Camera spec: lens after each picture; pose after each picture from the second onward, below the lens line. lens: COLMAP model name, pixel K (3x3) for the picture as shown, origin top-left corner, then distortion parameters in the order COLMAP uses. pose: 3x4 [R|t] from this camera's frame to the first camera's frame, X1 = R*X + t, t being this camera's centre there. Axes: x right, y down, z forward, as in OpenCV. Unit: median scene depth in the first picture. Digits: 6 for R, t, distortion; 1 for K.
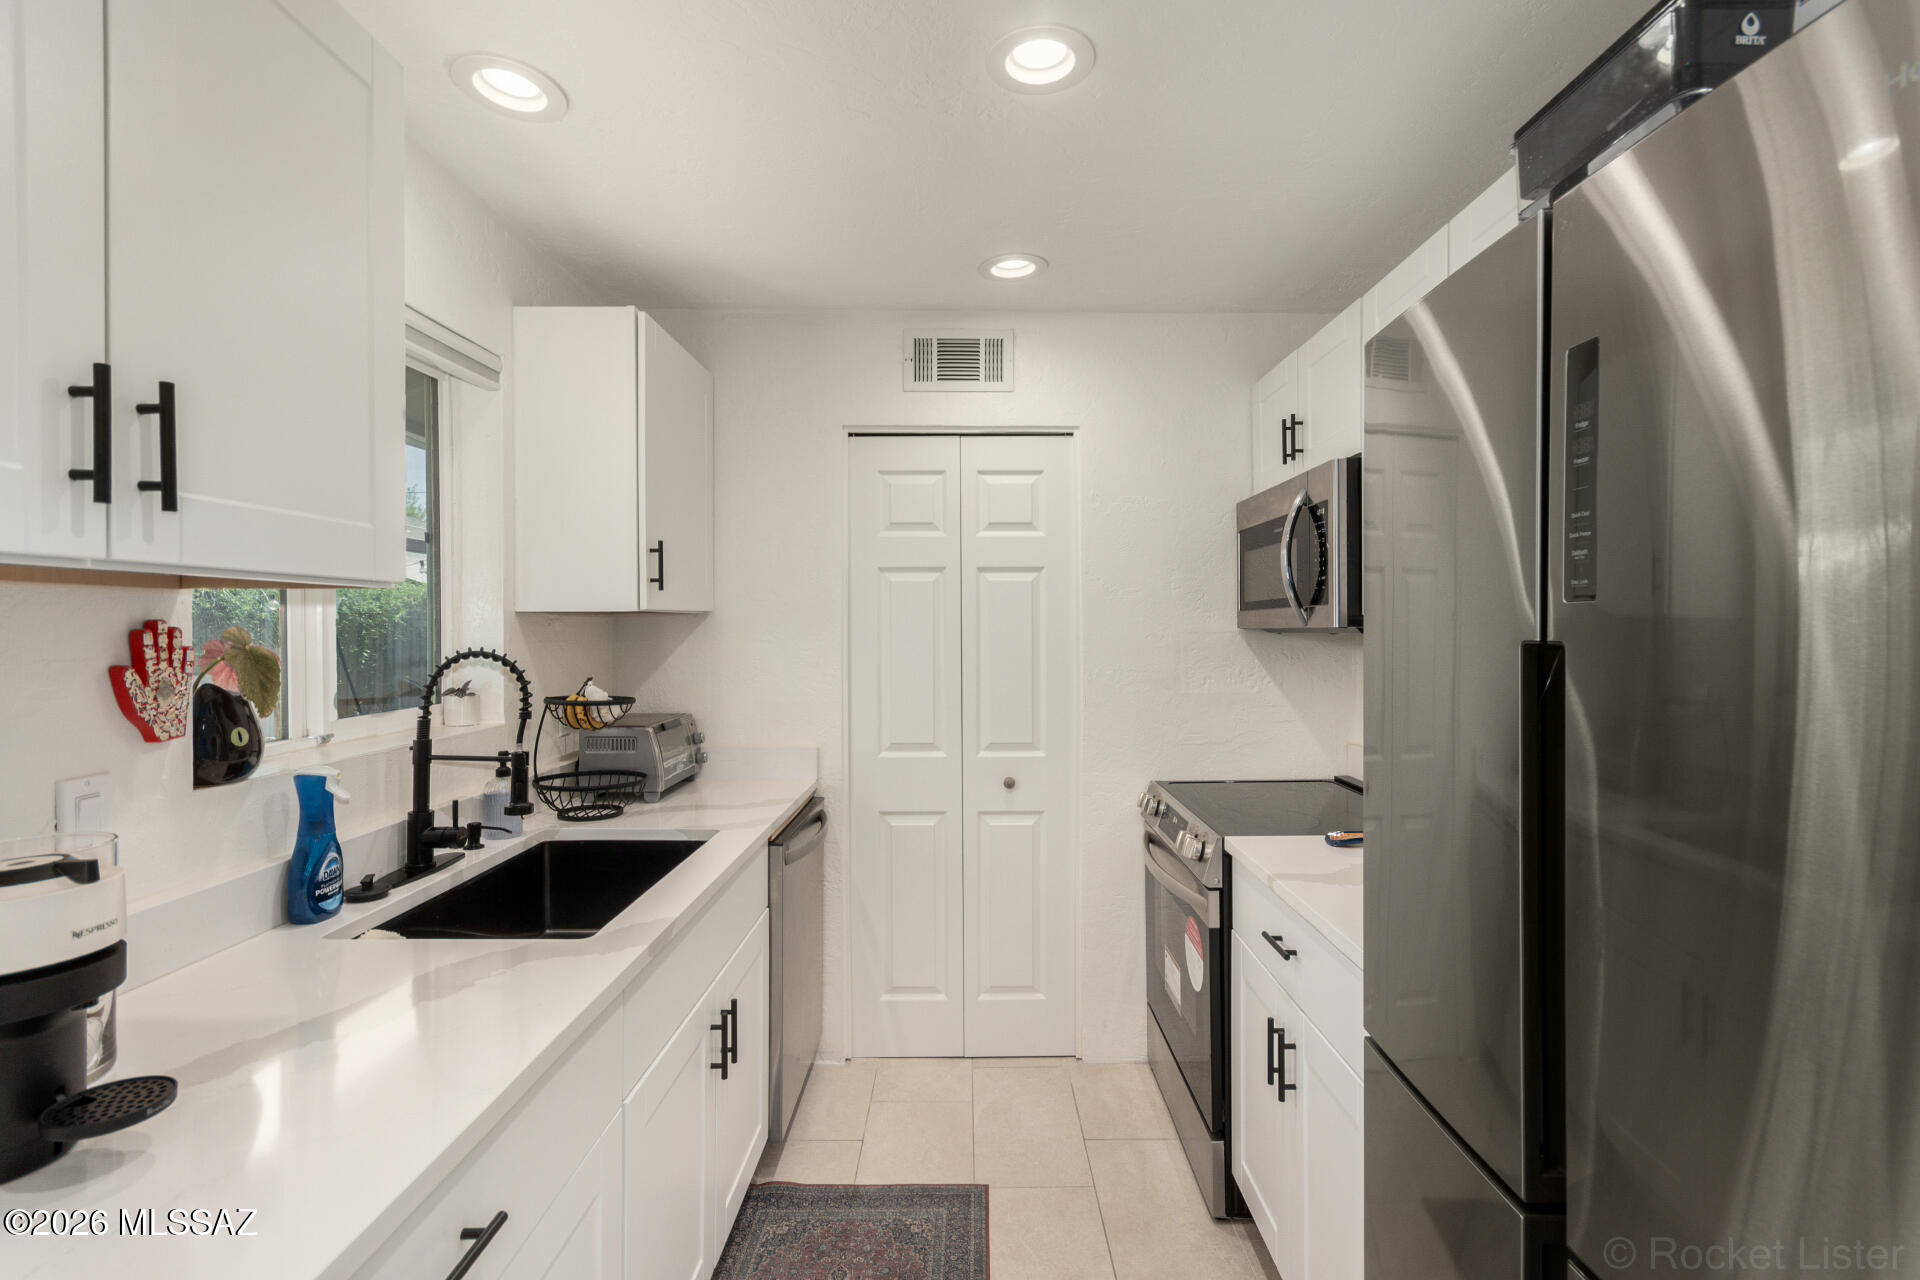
lens RADIAL K [[885.6, 0, 980.6], [0, 885.6, 626.1], [0, 0, 1]] dist [0.003763, 0.000361]
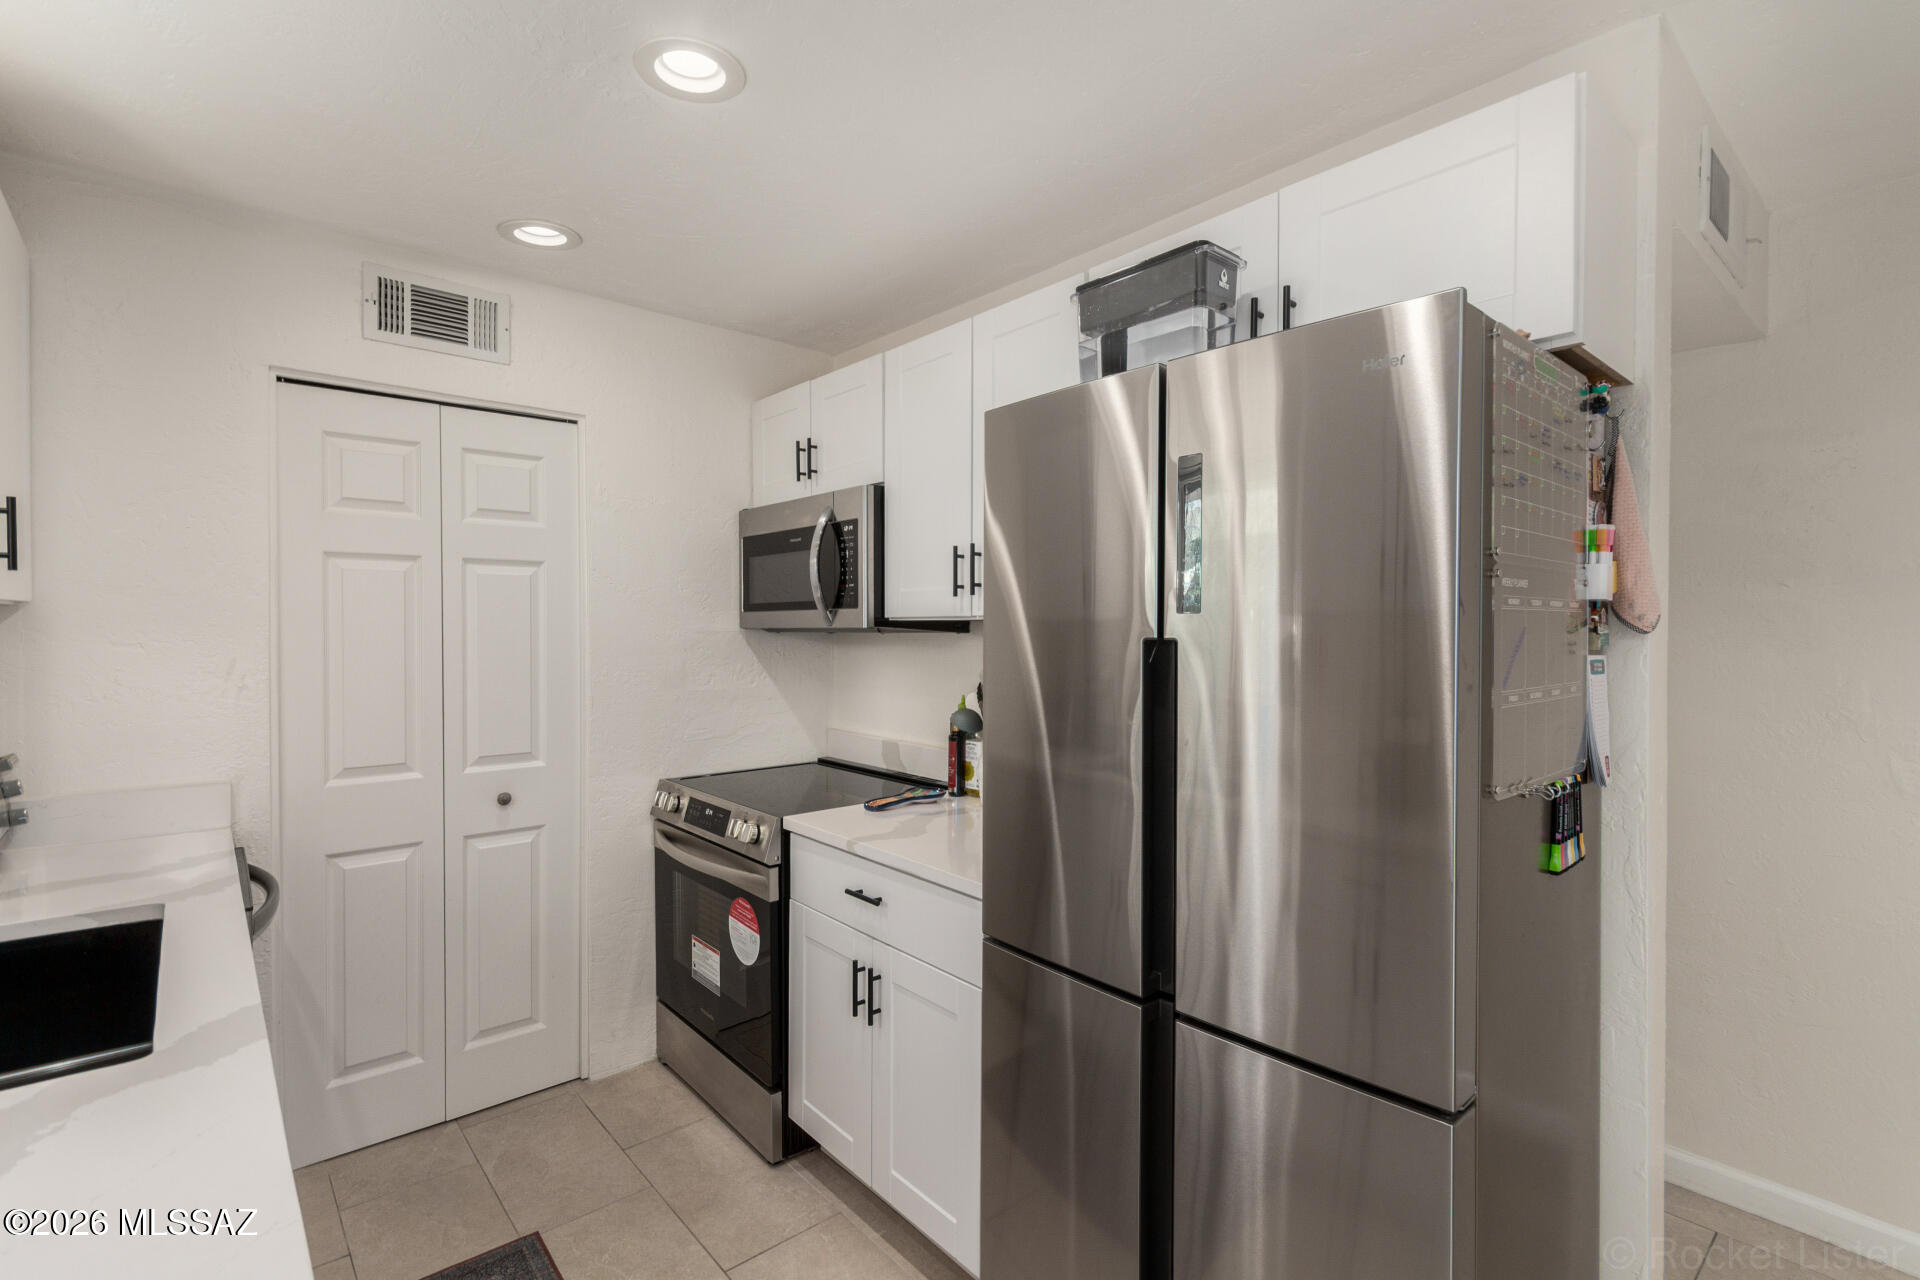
lens RADIAL K [[885.6, 0, 975.2], [0, 885.6, 630.3], [0, 0, 1]] dist [0.003763, 0.000361]
pose [[0.757996, -0.000022, 0.652259, -0.247457], [-0.003834, 0.999983, 0.004489, -0.000776], [-0.652248, -0.005904, 0.757983, 0.007033]]
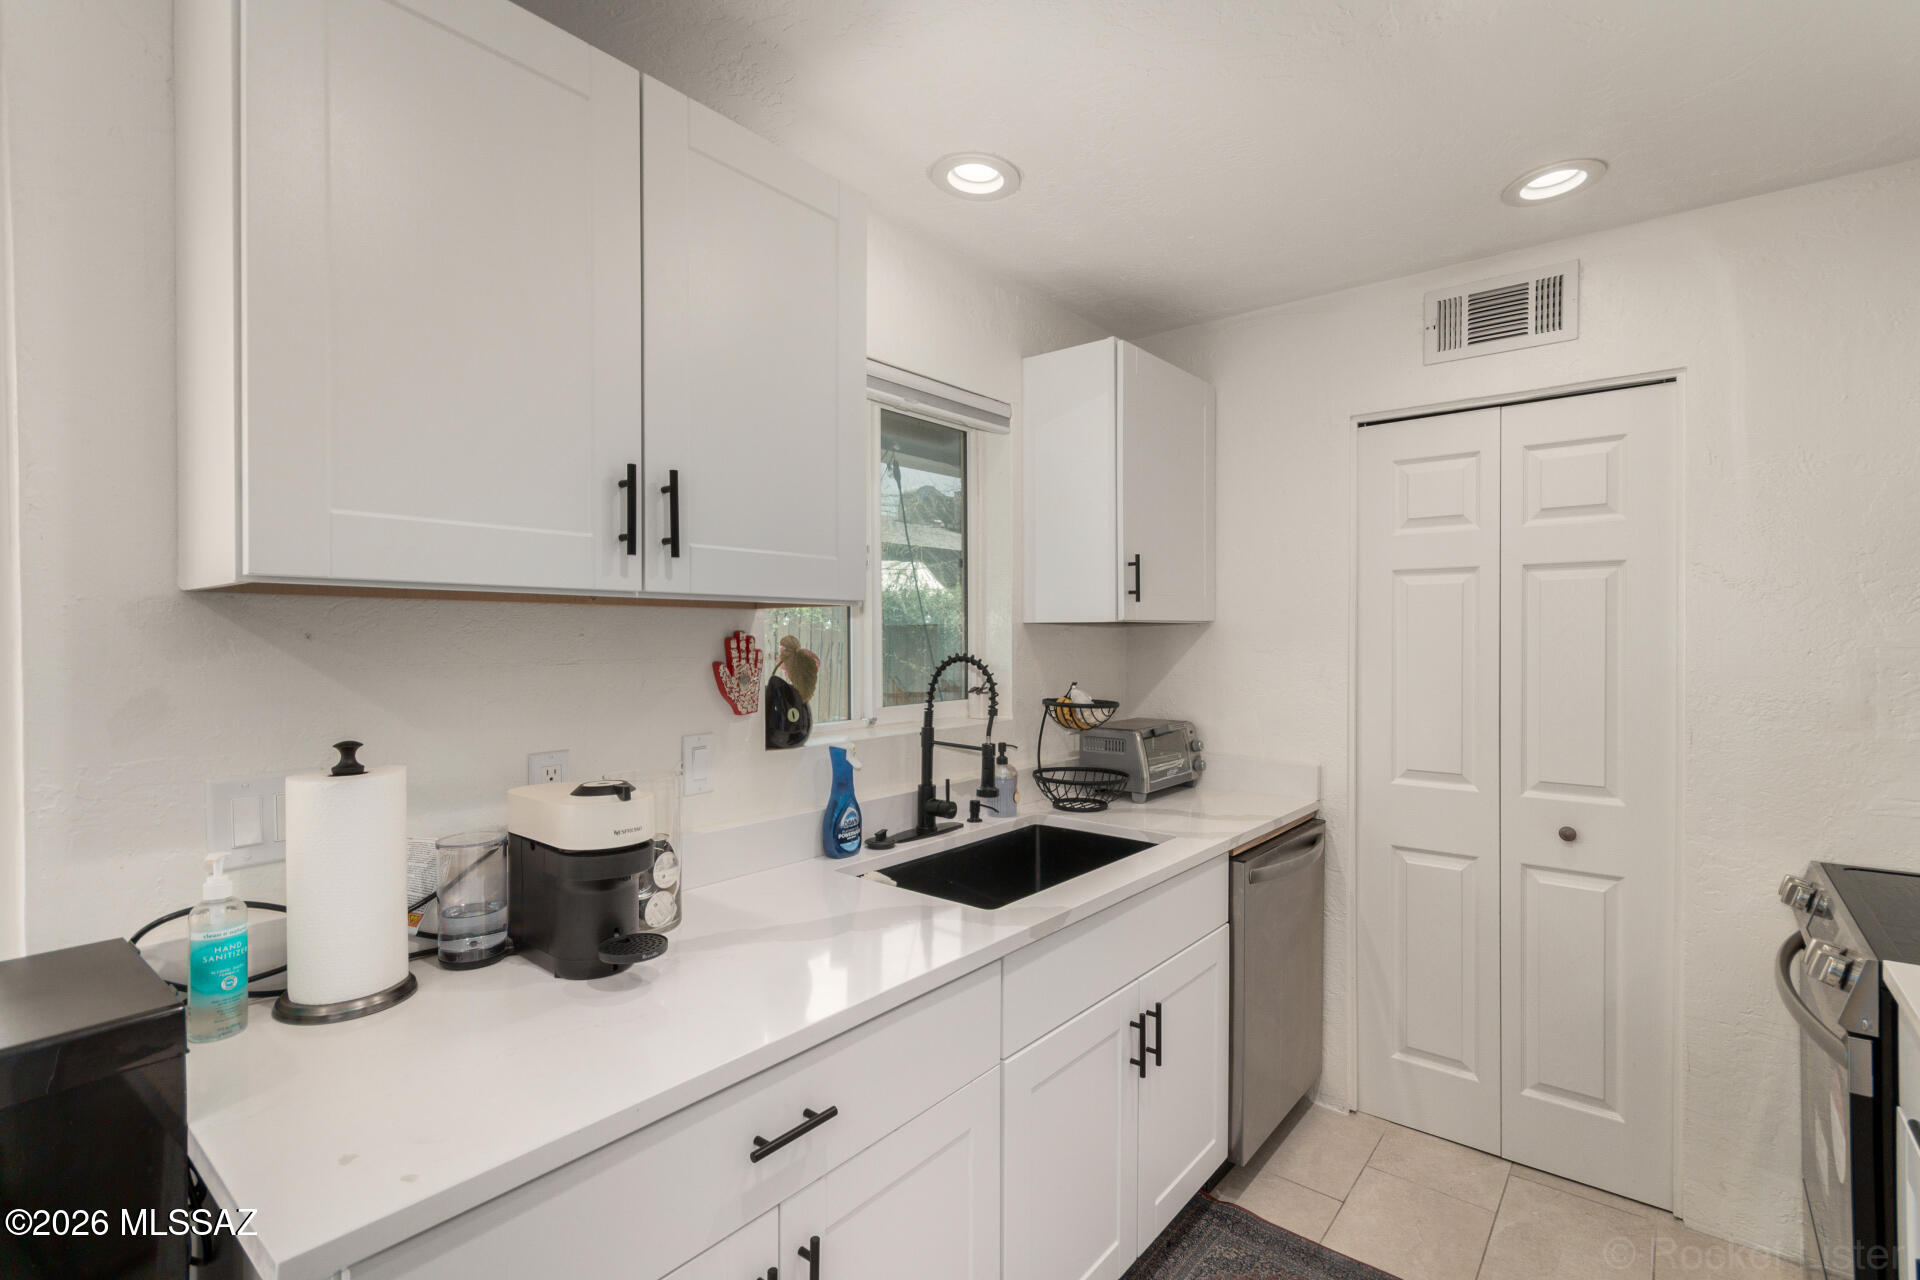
lens RADIAL K [[885.6, 0, 981.7], [0, 885.6, 642.0], [0, 0, 1]] dist [0.003763, 0.000361]
pose [[0.777067, 0.006723, -0.629382, 0.158616], [-0.002211, 0.999966, 0.007951, -0.000746], [0.629414, -0.004787, 0.777055, 0.067020]]
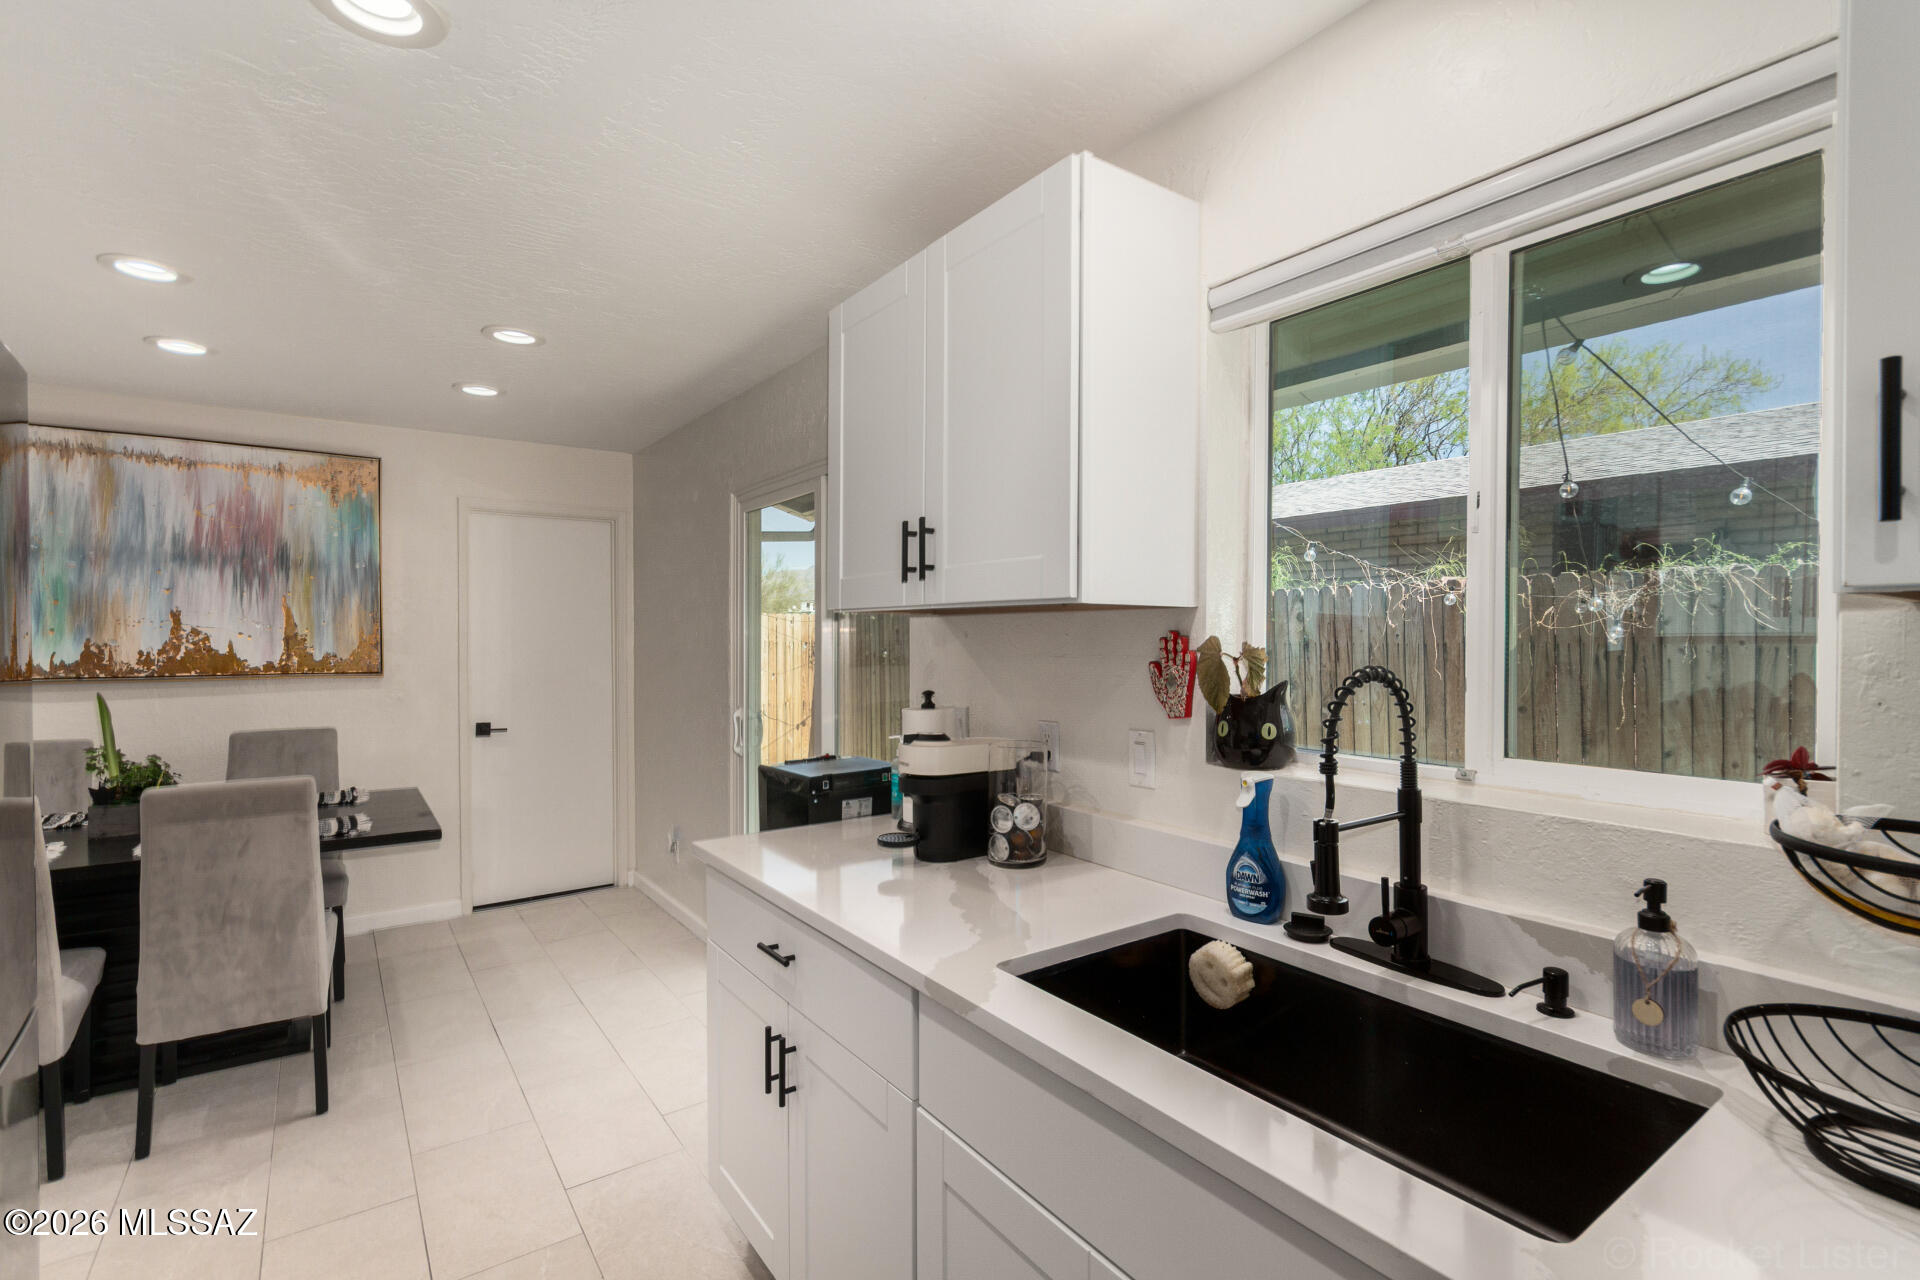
lens RADIAL K [[885.6, 0, 978.2], [0, 885.6, 650.8], [0, 0, 1]] dist [0.003763, 0.000361]
pose [[-0.814973, 0.009982, -0.579413, 0.070436], [-0.001311, 0.999817, 0.019069, -0.000882], [0.579497, 0.016300, -0.814811, 1.065910]]
